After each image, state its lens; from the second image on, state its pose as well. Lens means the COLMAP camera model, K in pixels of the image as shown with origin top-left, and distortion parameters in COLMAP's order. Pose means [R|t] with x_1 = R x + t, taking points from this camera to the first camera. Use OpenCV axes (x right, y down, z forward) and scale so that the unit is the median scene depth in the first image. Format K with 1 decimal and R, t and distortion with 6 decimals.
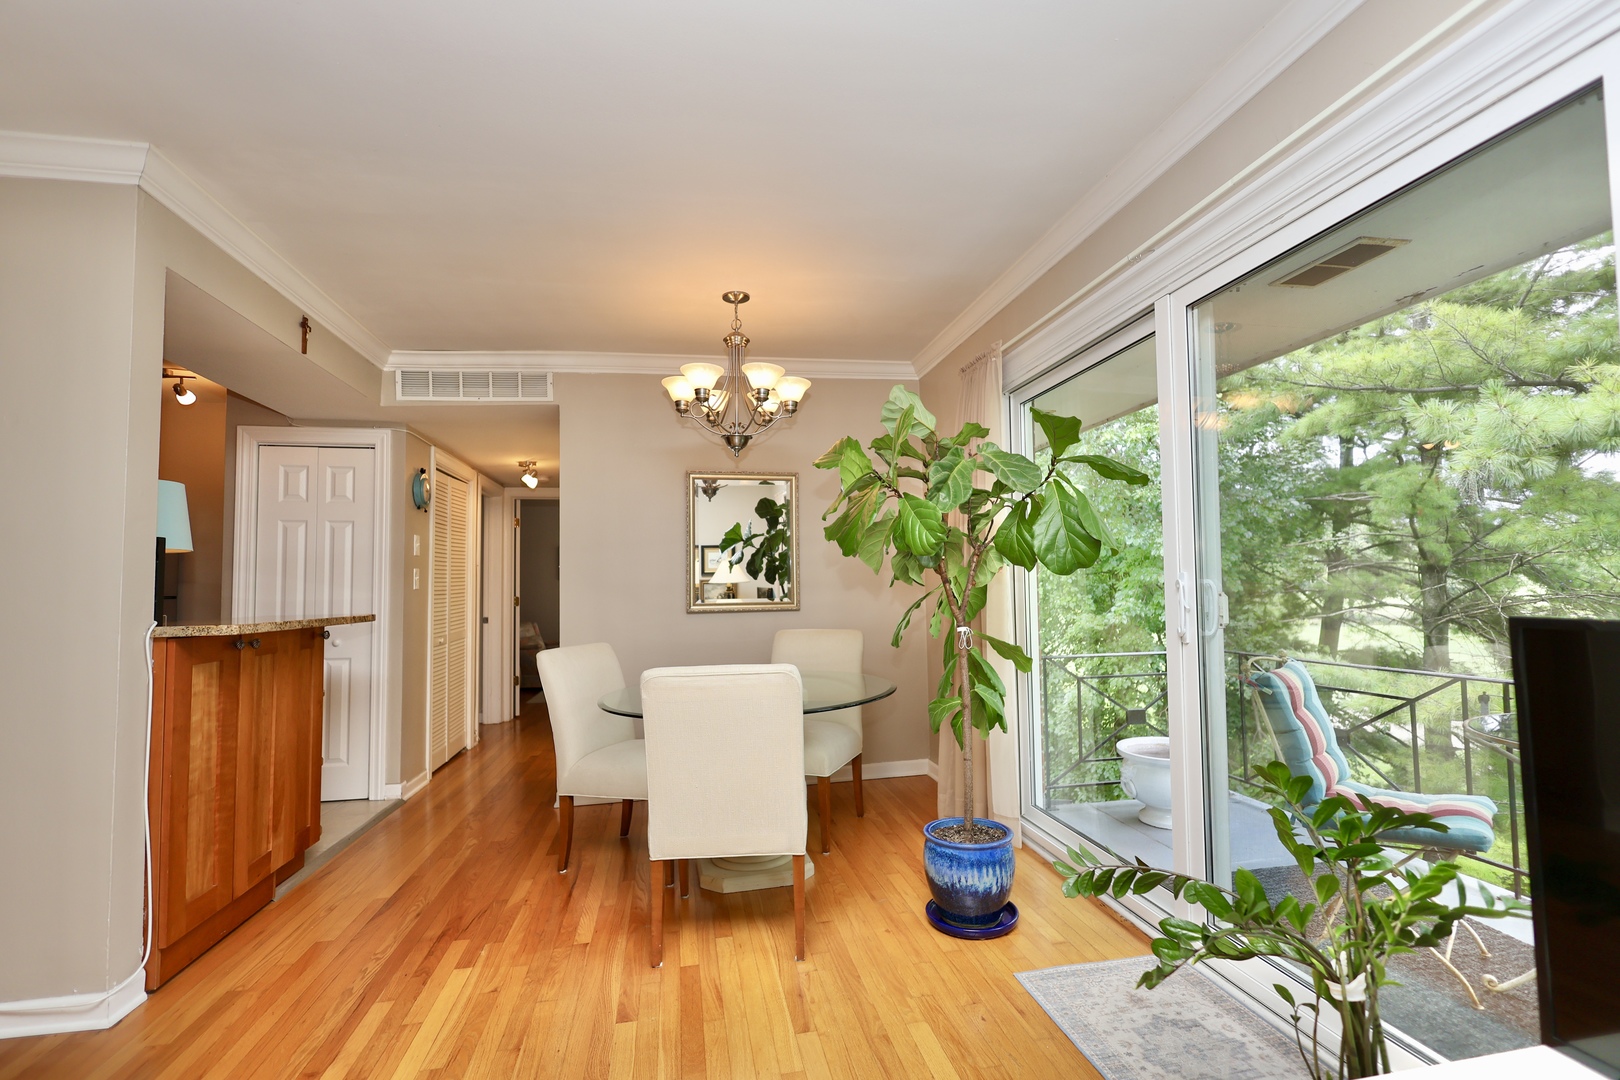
lens RADIAL K [[746.6, 0, 812.3], [0, 746.6, 539.9], [0, 0, 1]] dist [-0.003856, 0.002489]
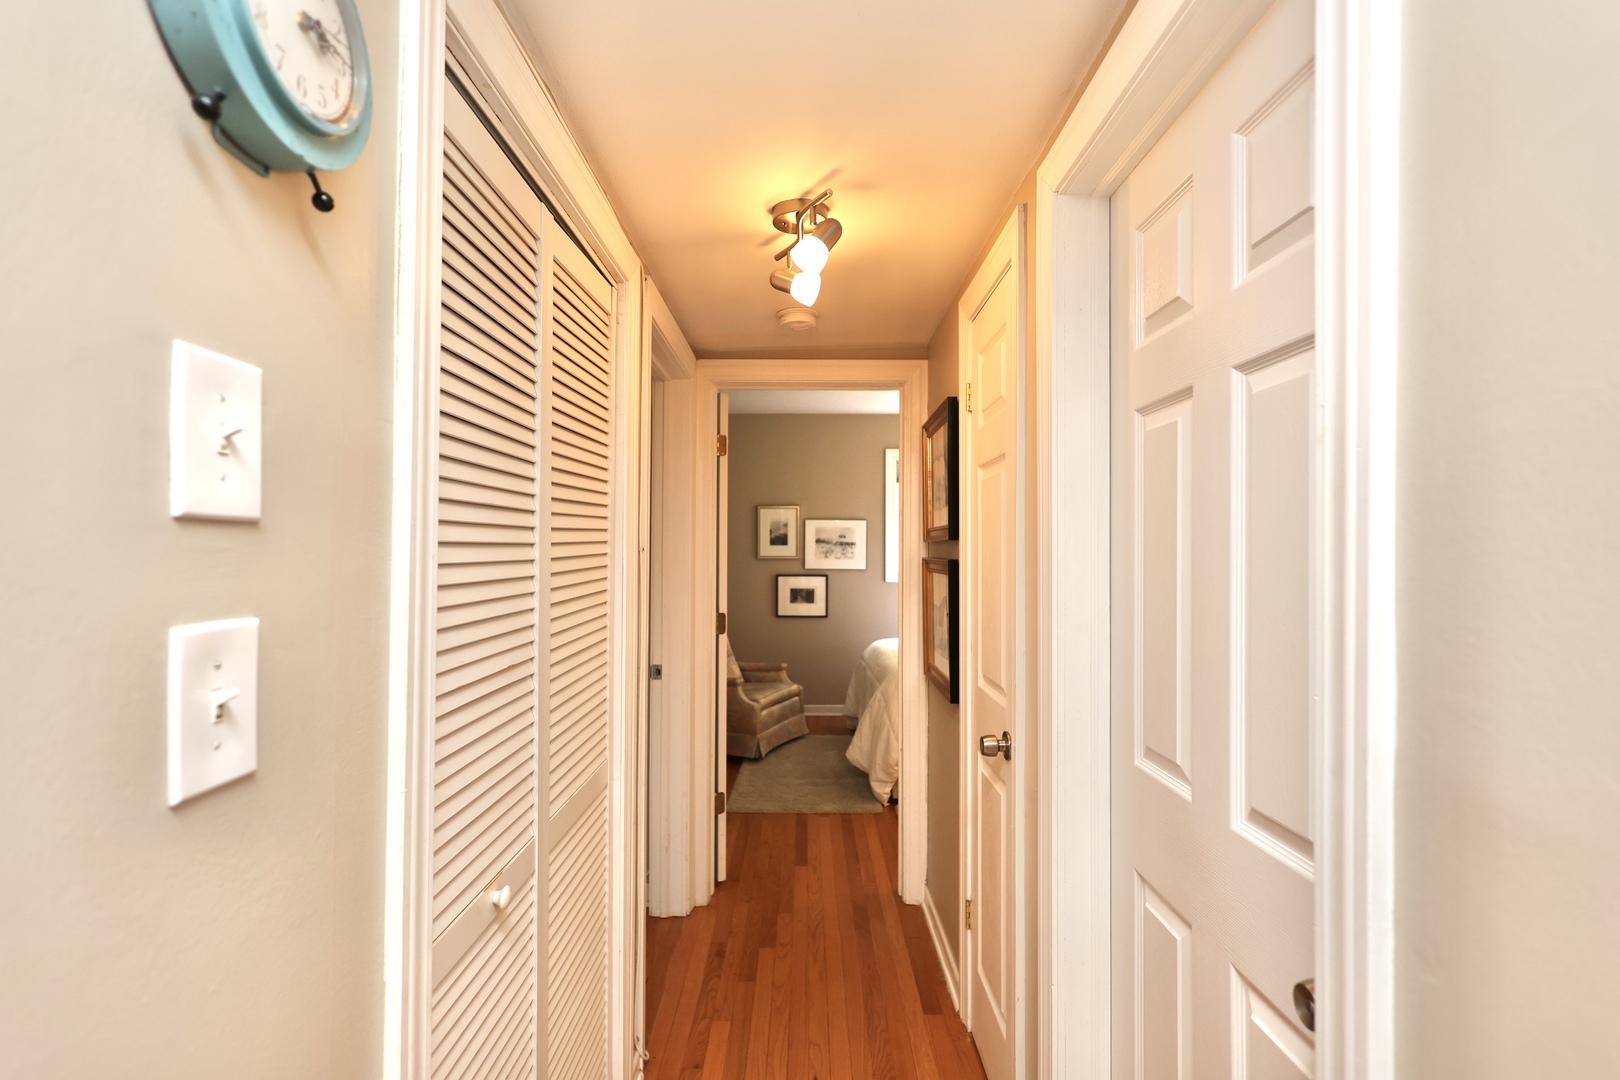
lens RADIAL K [[746.6, 0, 817.2], [0, 746.6, 541.4], [0, 0, 1]] dist [-0.003856, 0.002489]
pose [[0.985578, 0.009356, -0.168960, -0.275609], [-0.002818, 0.999239, 0.038894, 0.017809], [0.169196, -0.037857, 0.984855, 0.598503]]
